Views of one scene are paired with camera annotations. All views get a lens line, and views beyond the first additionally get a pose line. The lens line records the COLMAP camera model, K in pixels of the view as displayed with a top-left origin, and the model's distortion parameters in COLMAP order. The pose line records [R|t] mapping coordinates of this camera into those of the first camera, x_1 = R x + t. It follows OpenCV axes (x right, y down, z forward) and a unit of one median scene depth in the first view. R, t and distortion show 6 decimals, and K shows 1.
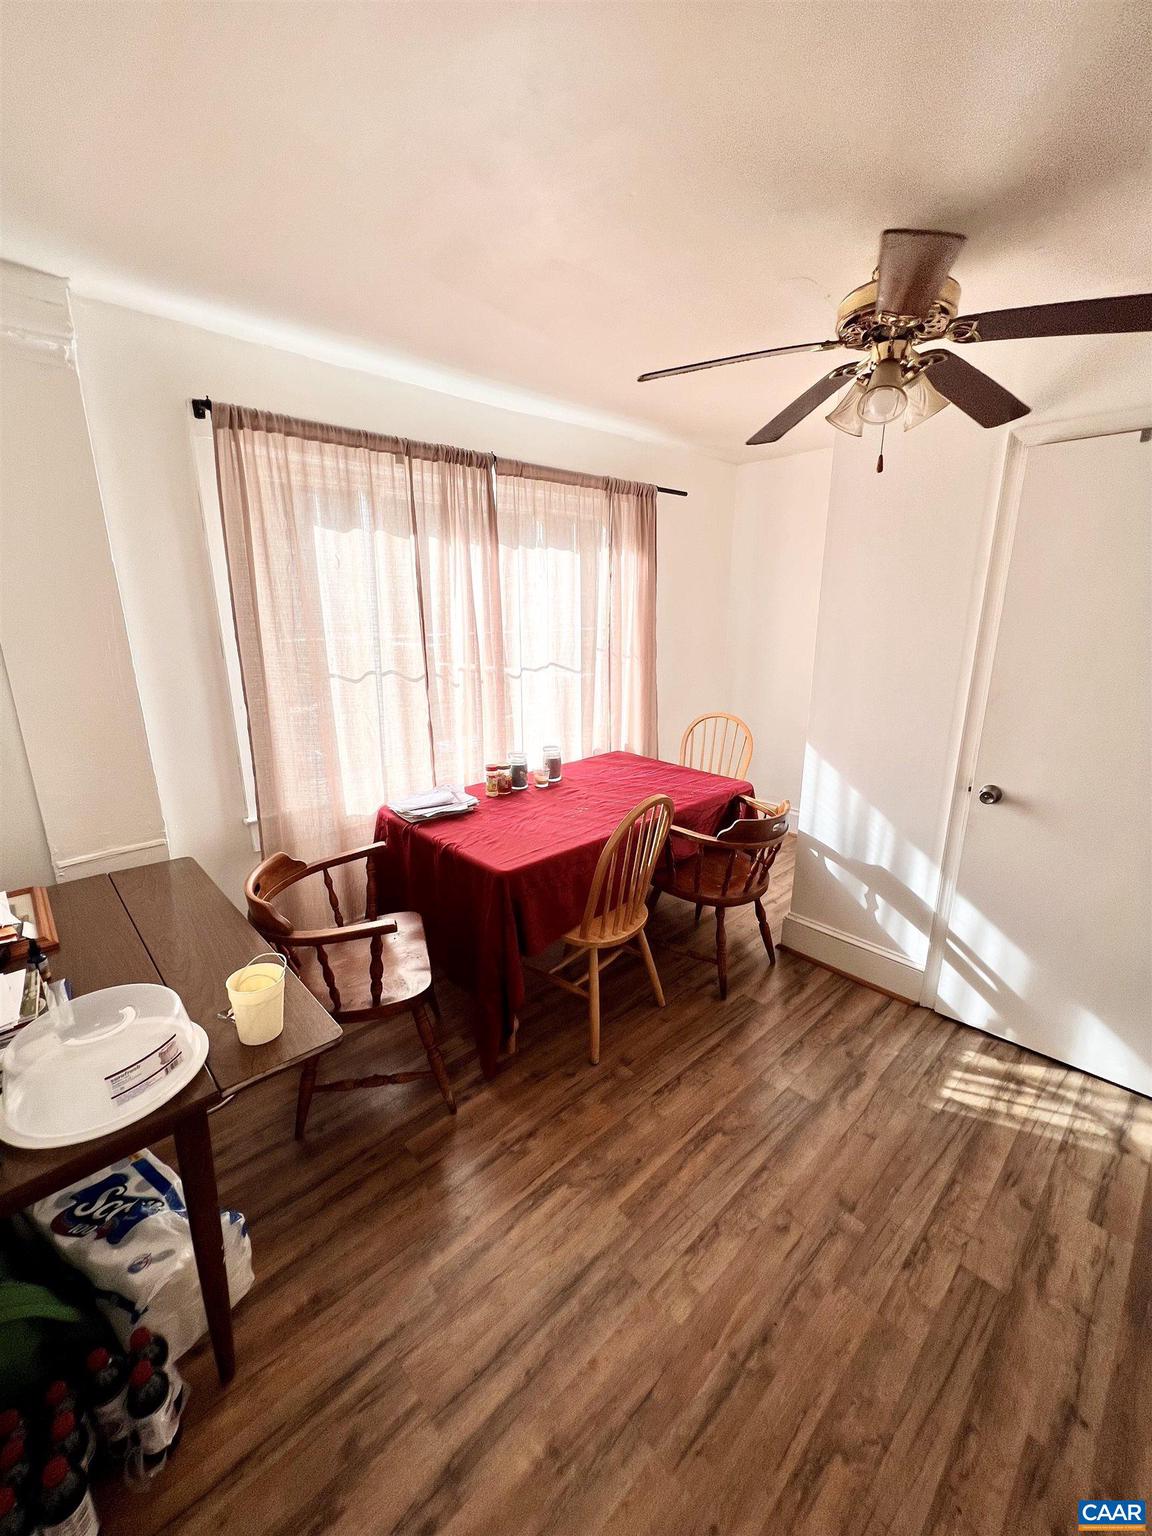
lens RADIAL K [[619.8, 0, 576.0], [0, 619.8, 768.0], [0, 0, 1]] dist [-0.001540, -0.000697]
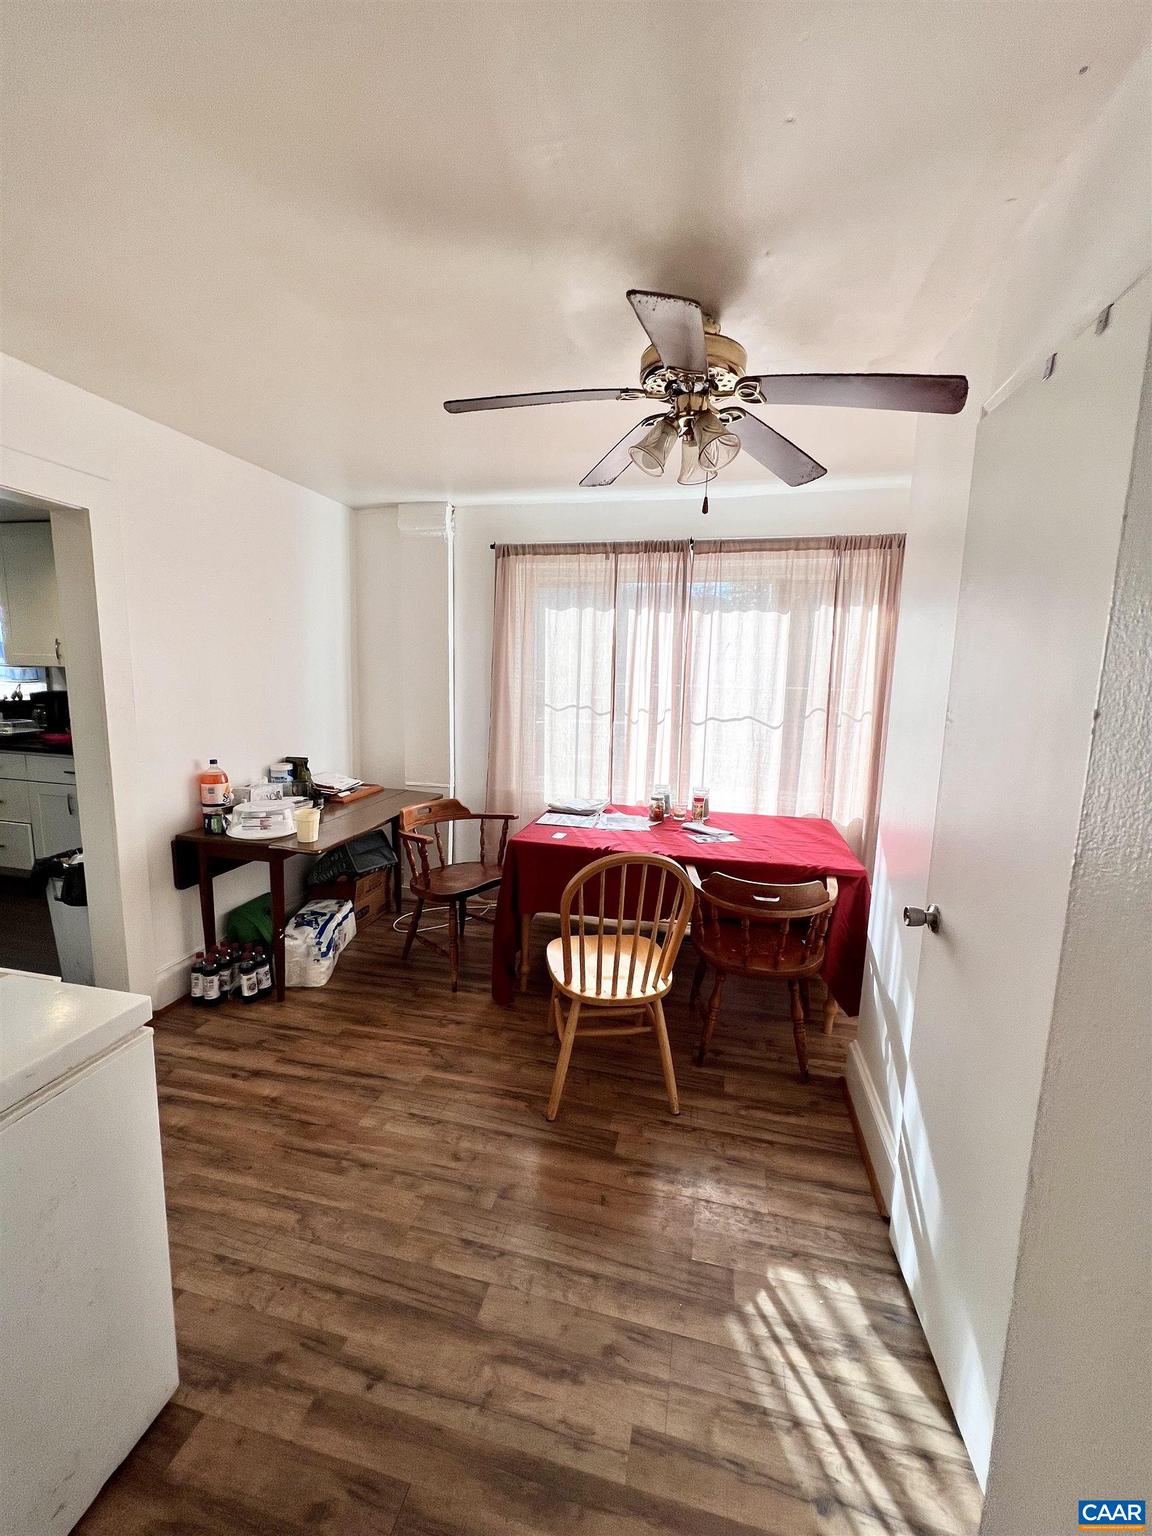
lens RADIAL K [[616.3, 0, 576.0], [0, 616.3, 768.0], [0, 0, 1]] dist [-0.008130, 0.000379]
pose [[0.549352, 0.140947, -0.823618, 1.333917], [-0.237514, 0.971353, 0.007807, -0.045585], [0.801124, 0.191332, 0.567092, 0.374579]]
